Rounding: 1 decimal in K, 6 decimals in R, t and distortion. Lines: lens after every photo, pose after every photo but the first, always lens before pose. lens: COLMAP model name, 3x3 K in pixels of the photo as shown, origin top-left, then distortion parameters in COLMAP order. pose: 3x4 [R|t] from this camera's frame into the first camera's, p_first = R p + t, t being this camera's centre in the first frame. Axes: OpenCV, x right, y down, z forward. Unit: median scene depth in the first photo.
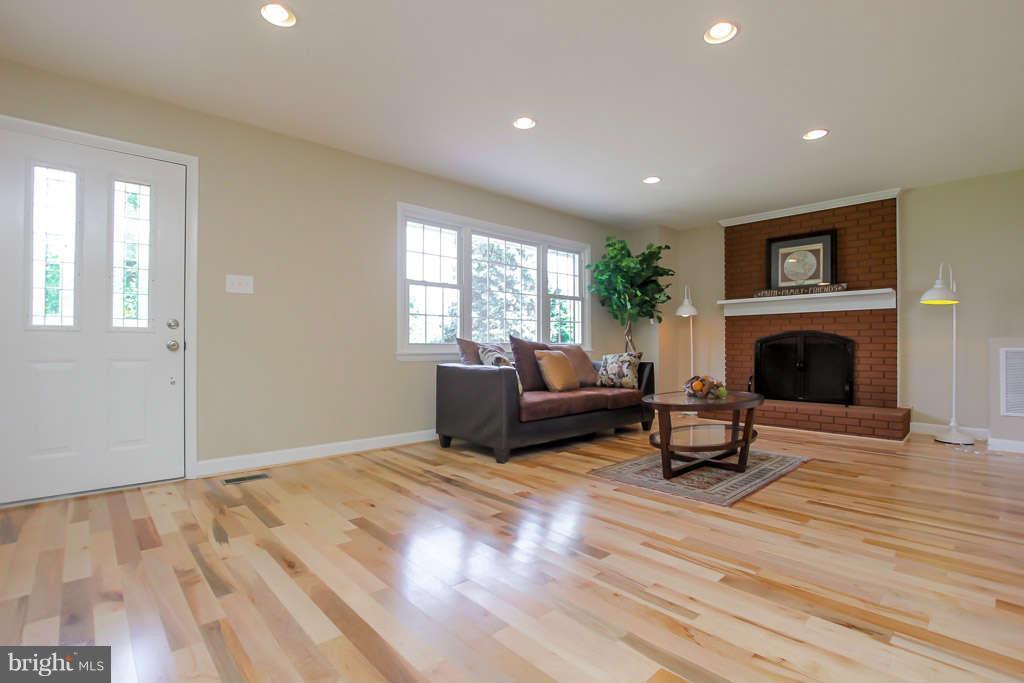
lens RADIAL K [[473.9, 0, 510.2], [0, 473.9, 342.9], [0, 0, 1]] dist [-0.030311, 0.000001]
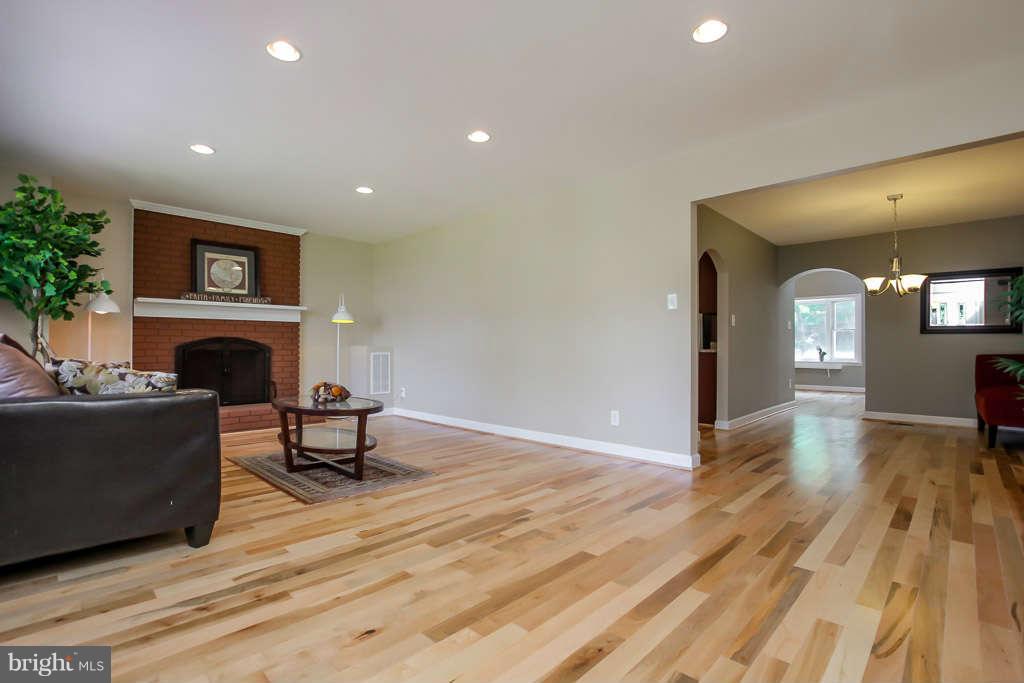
lens RADIAL K [[473.9, 0, 510.0], [0, 473.9, 345.8], [0, 0, 1]] dist [-0.030311, 0.000001]
pose [[-0.048583, 0.006218, 0.998800, -0.475086], [-0.008062, 0.999946, -0.006617, -0.005410], [-0.998787, -0.008374, -0.048531, 0.458928]]
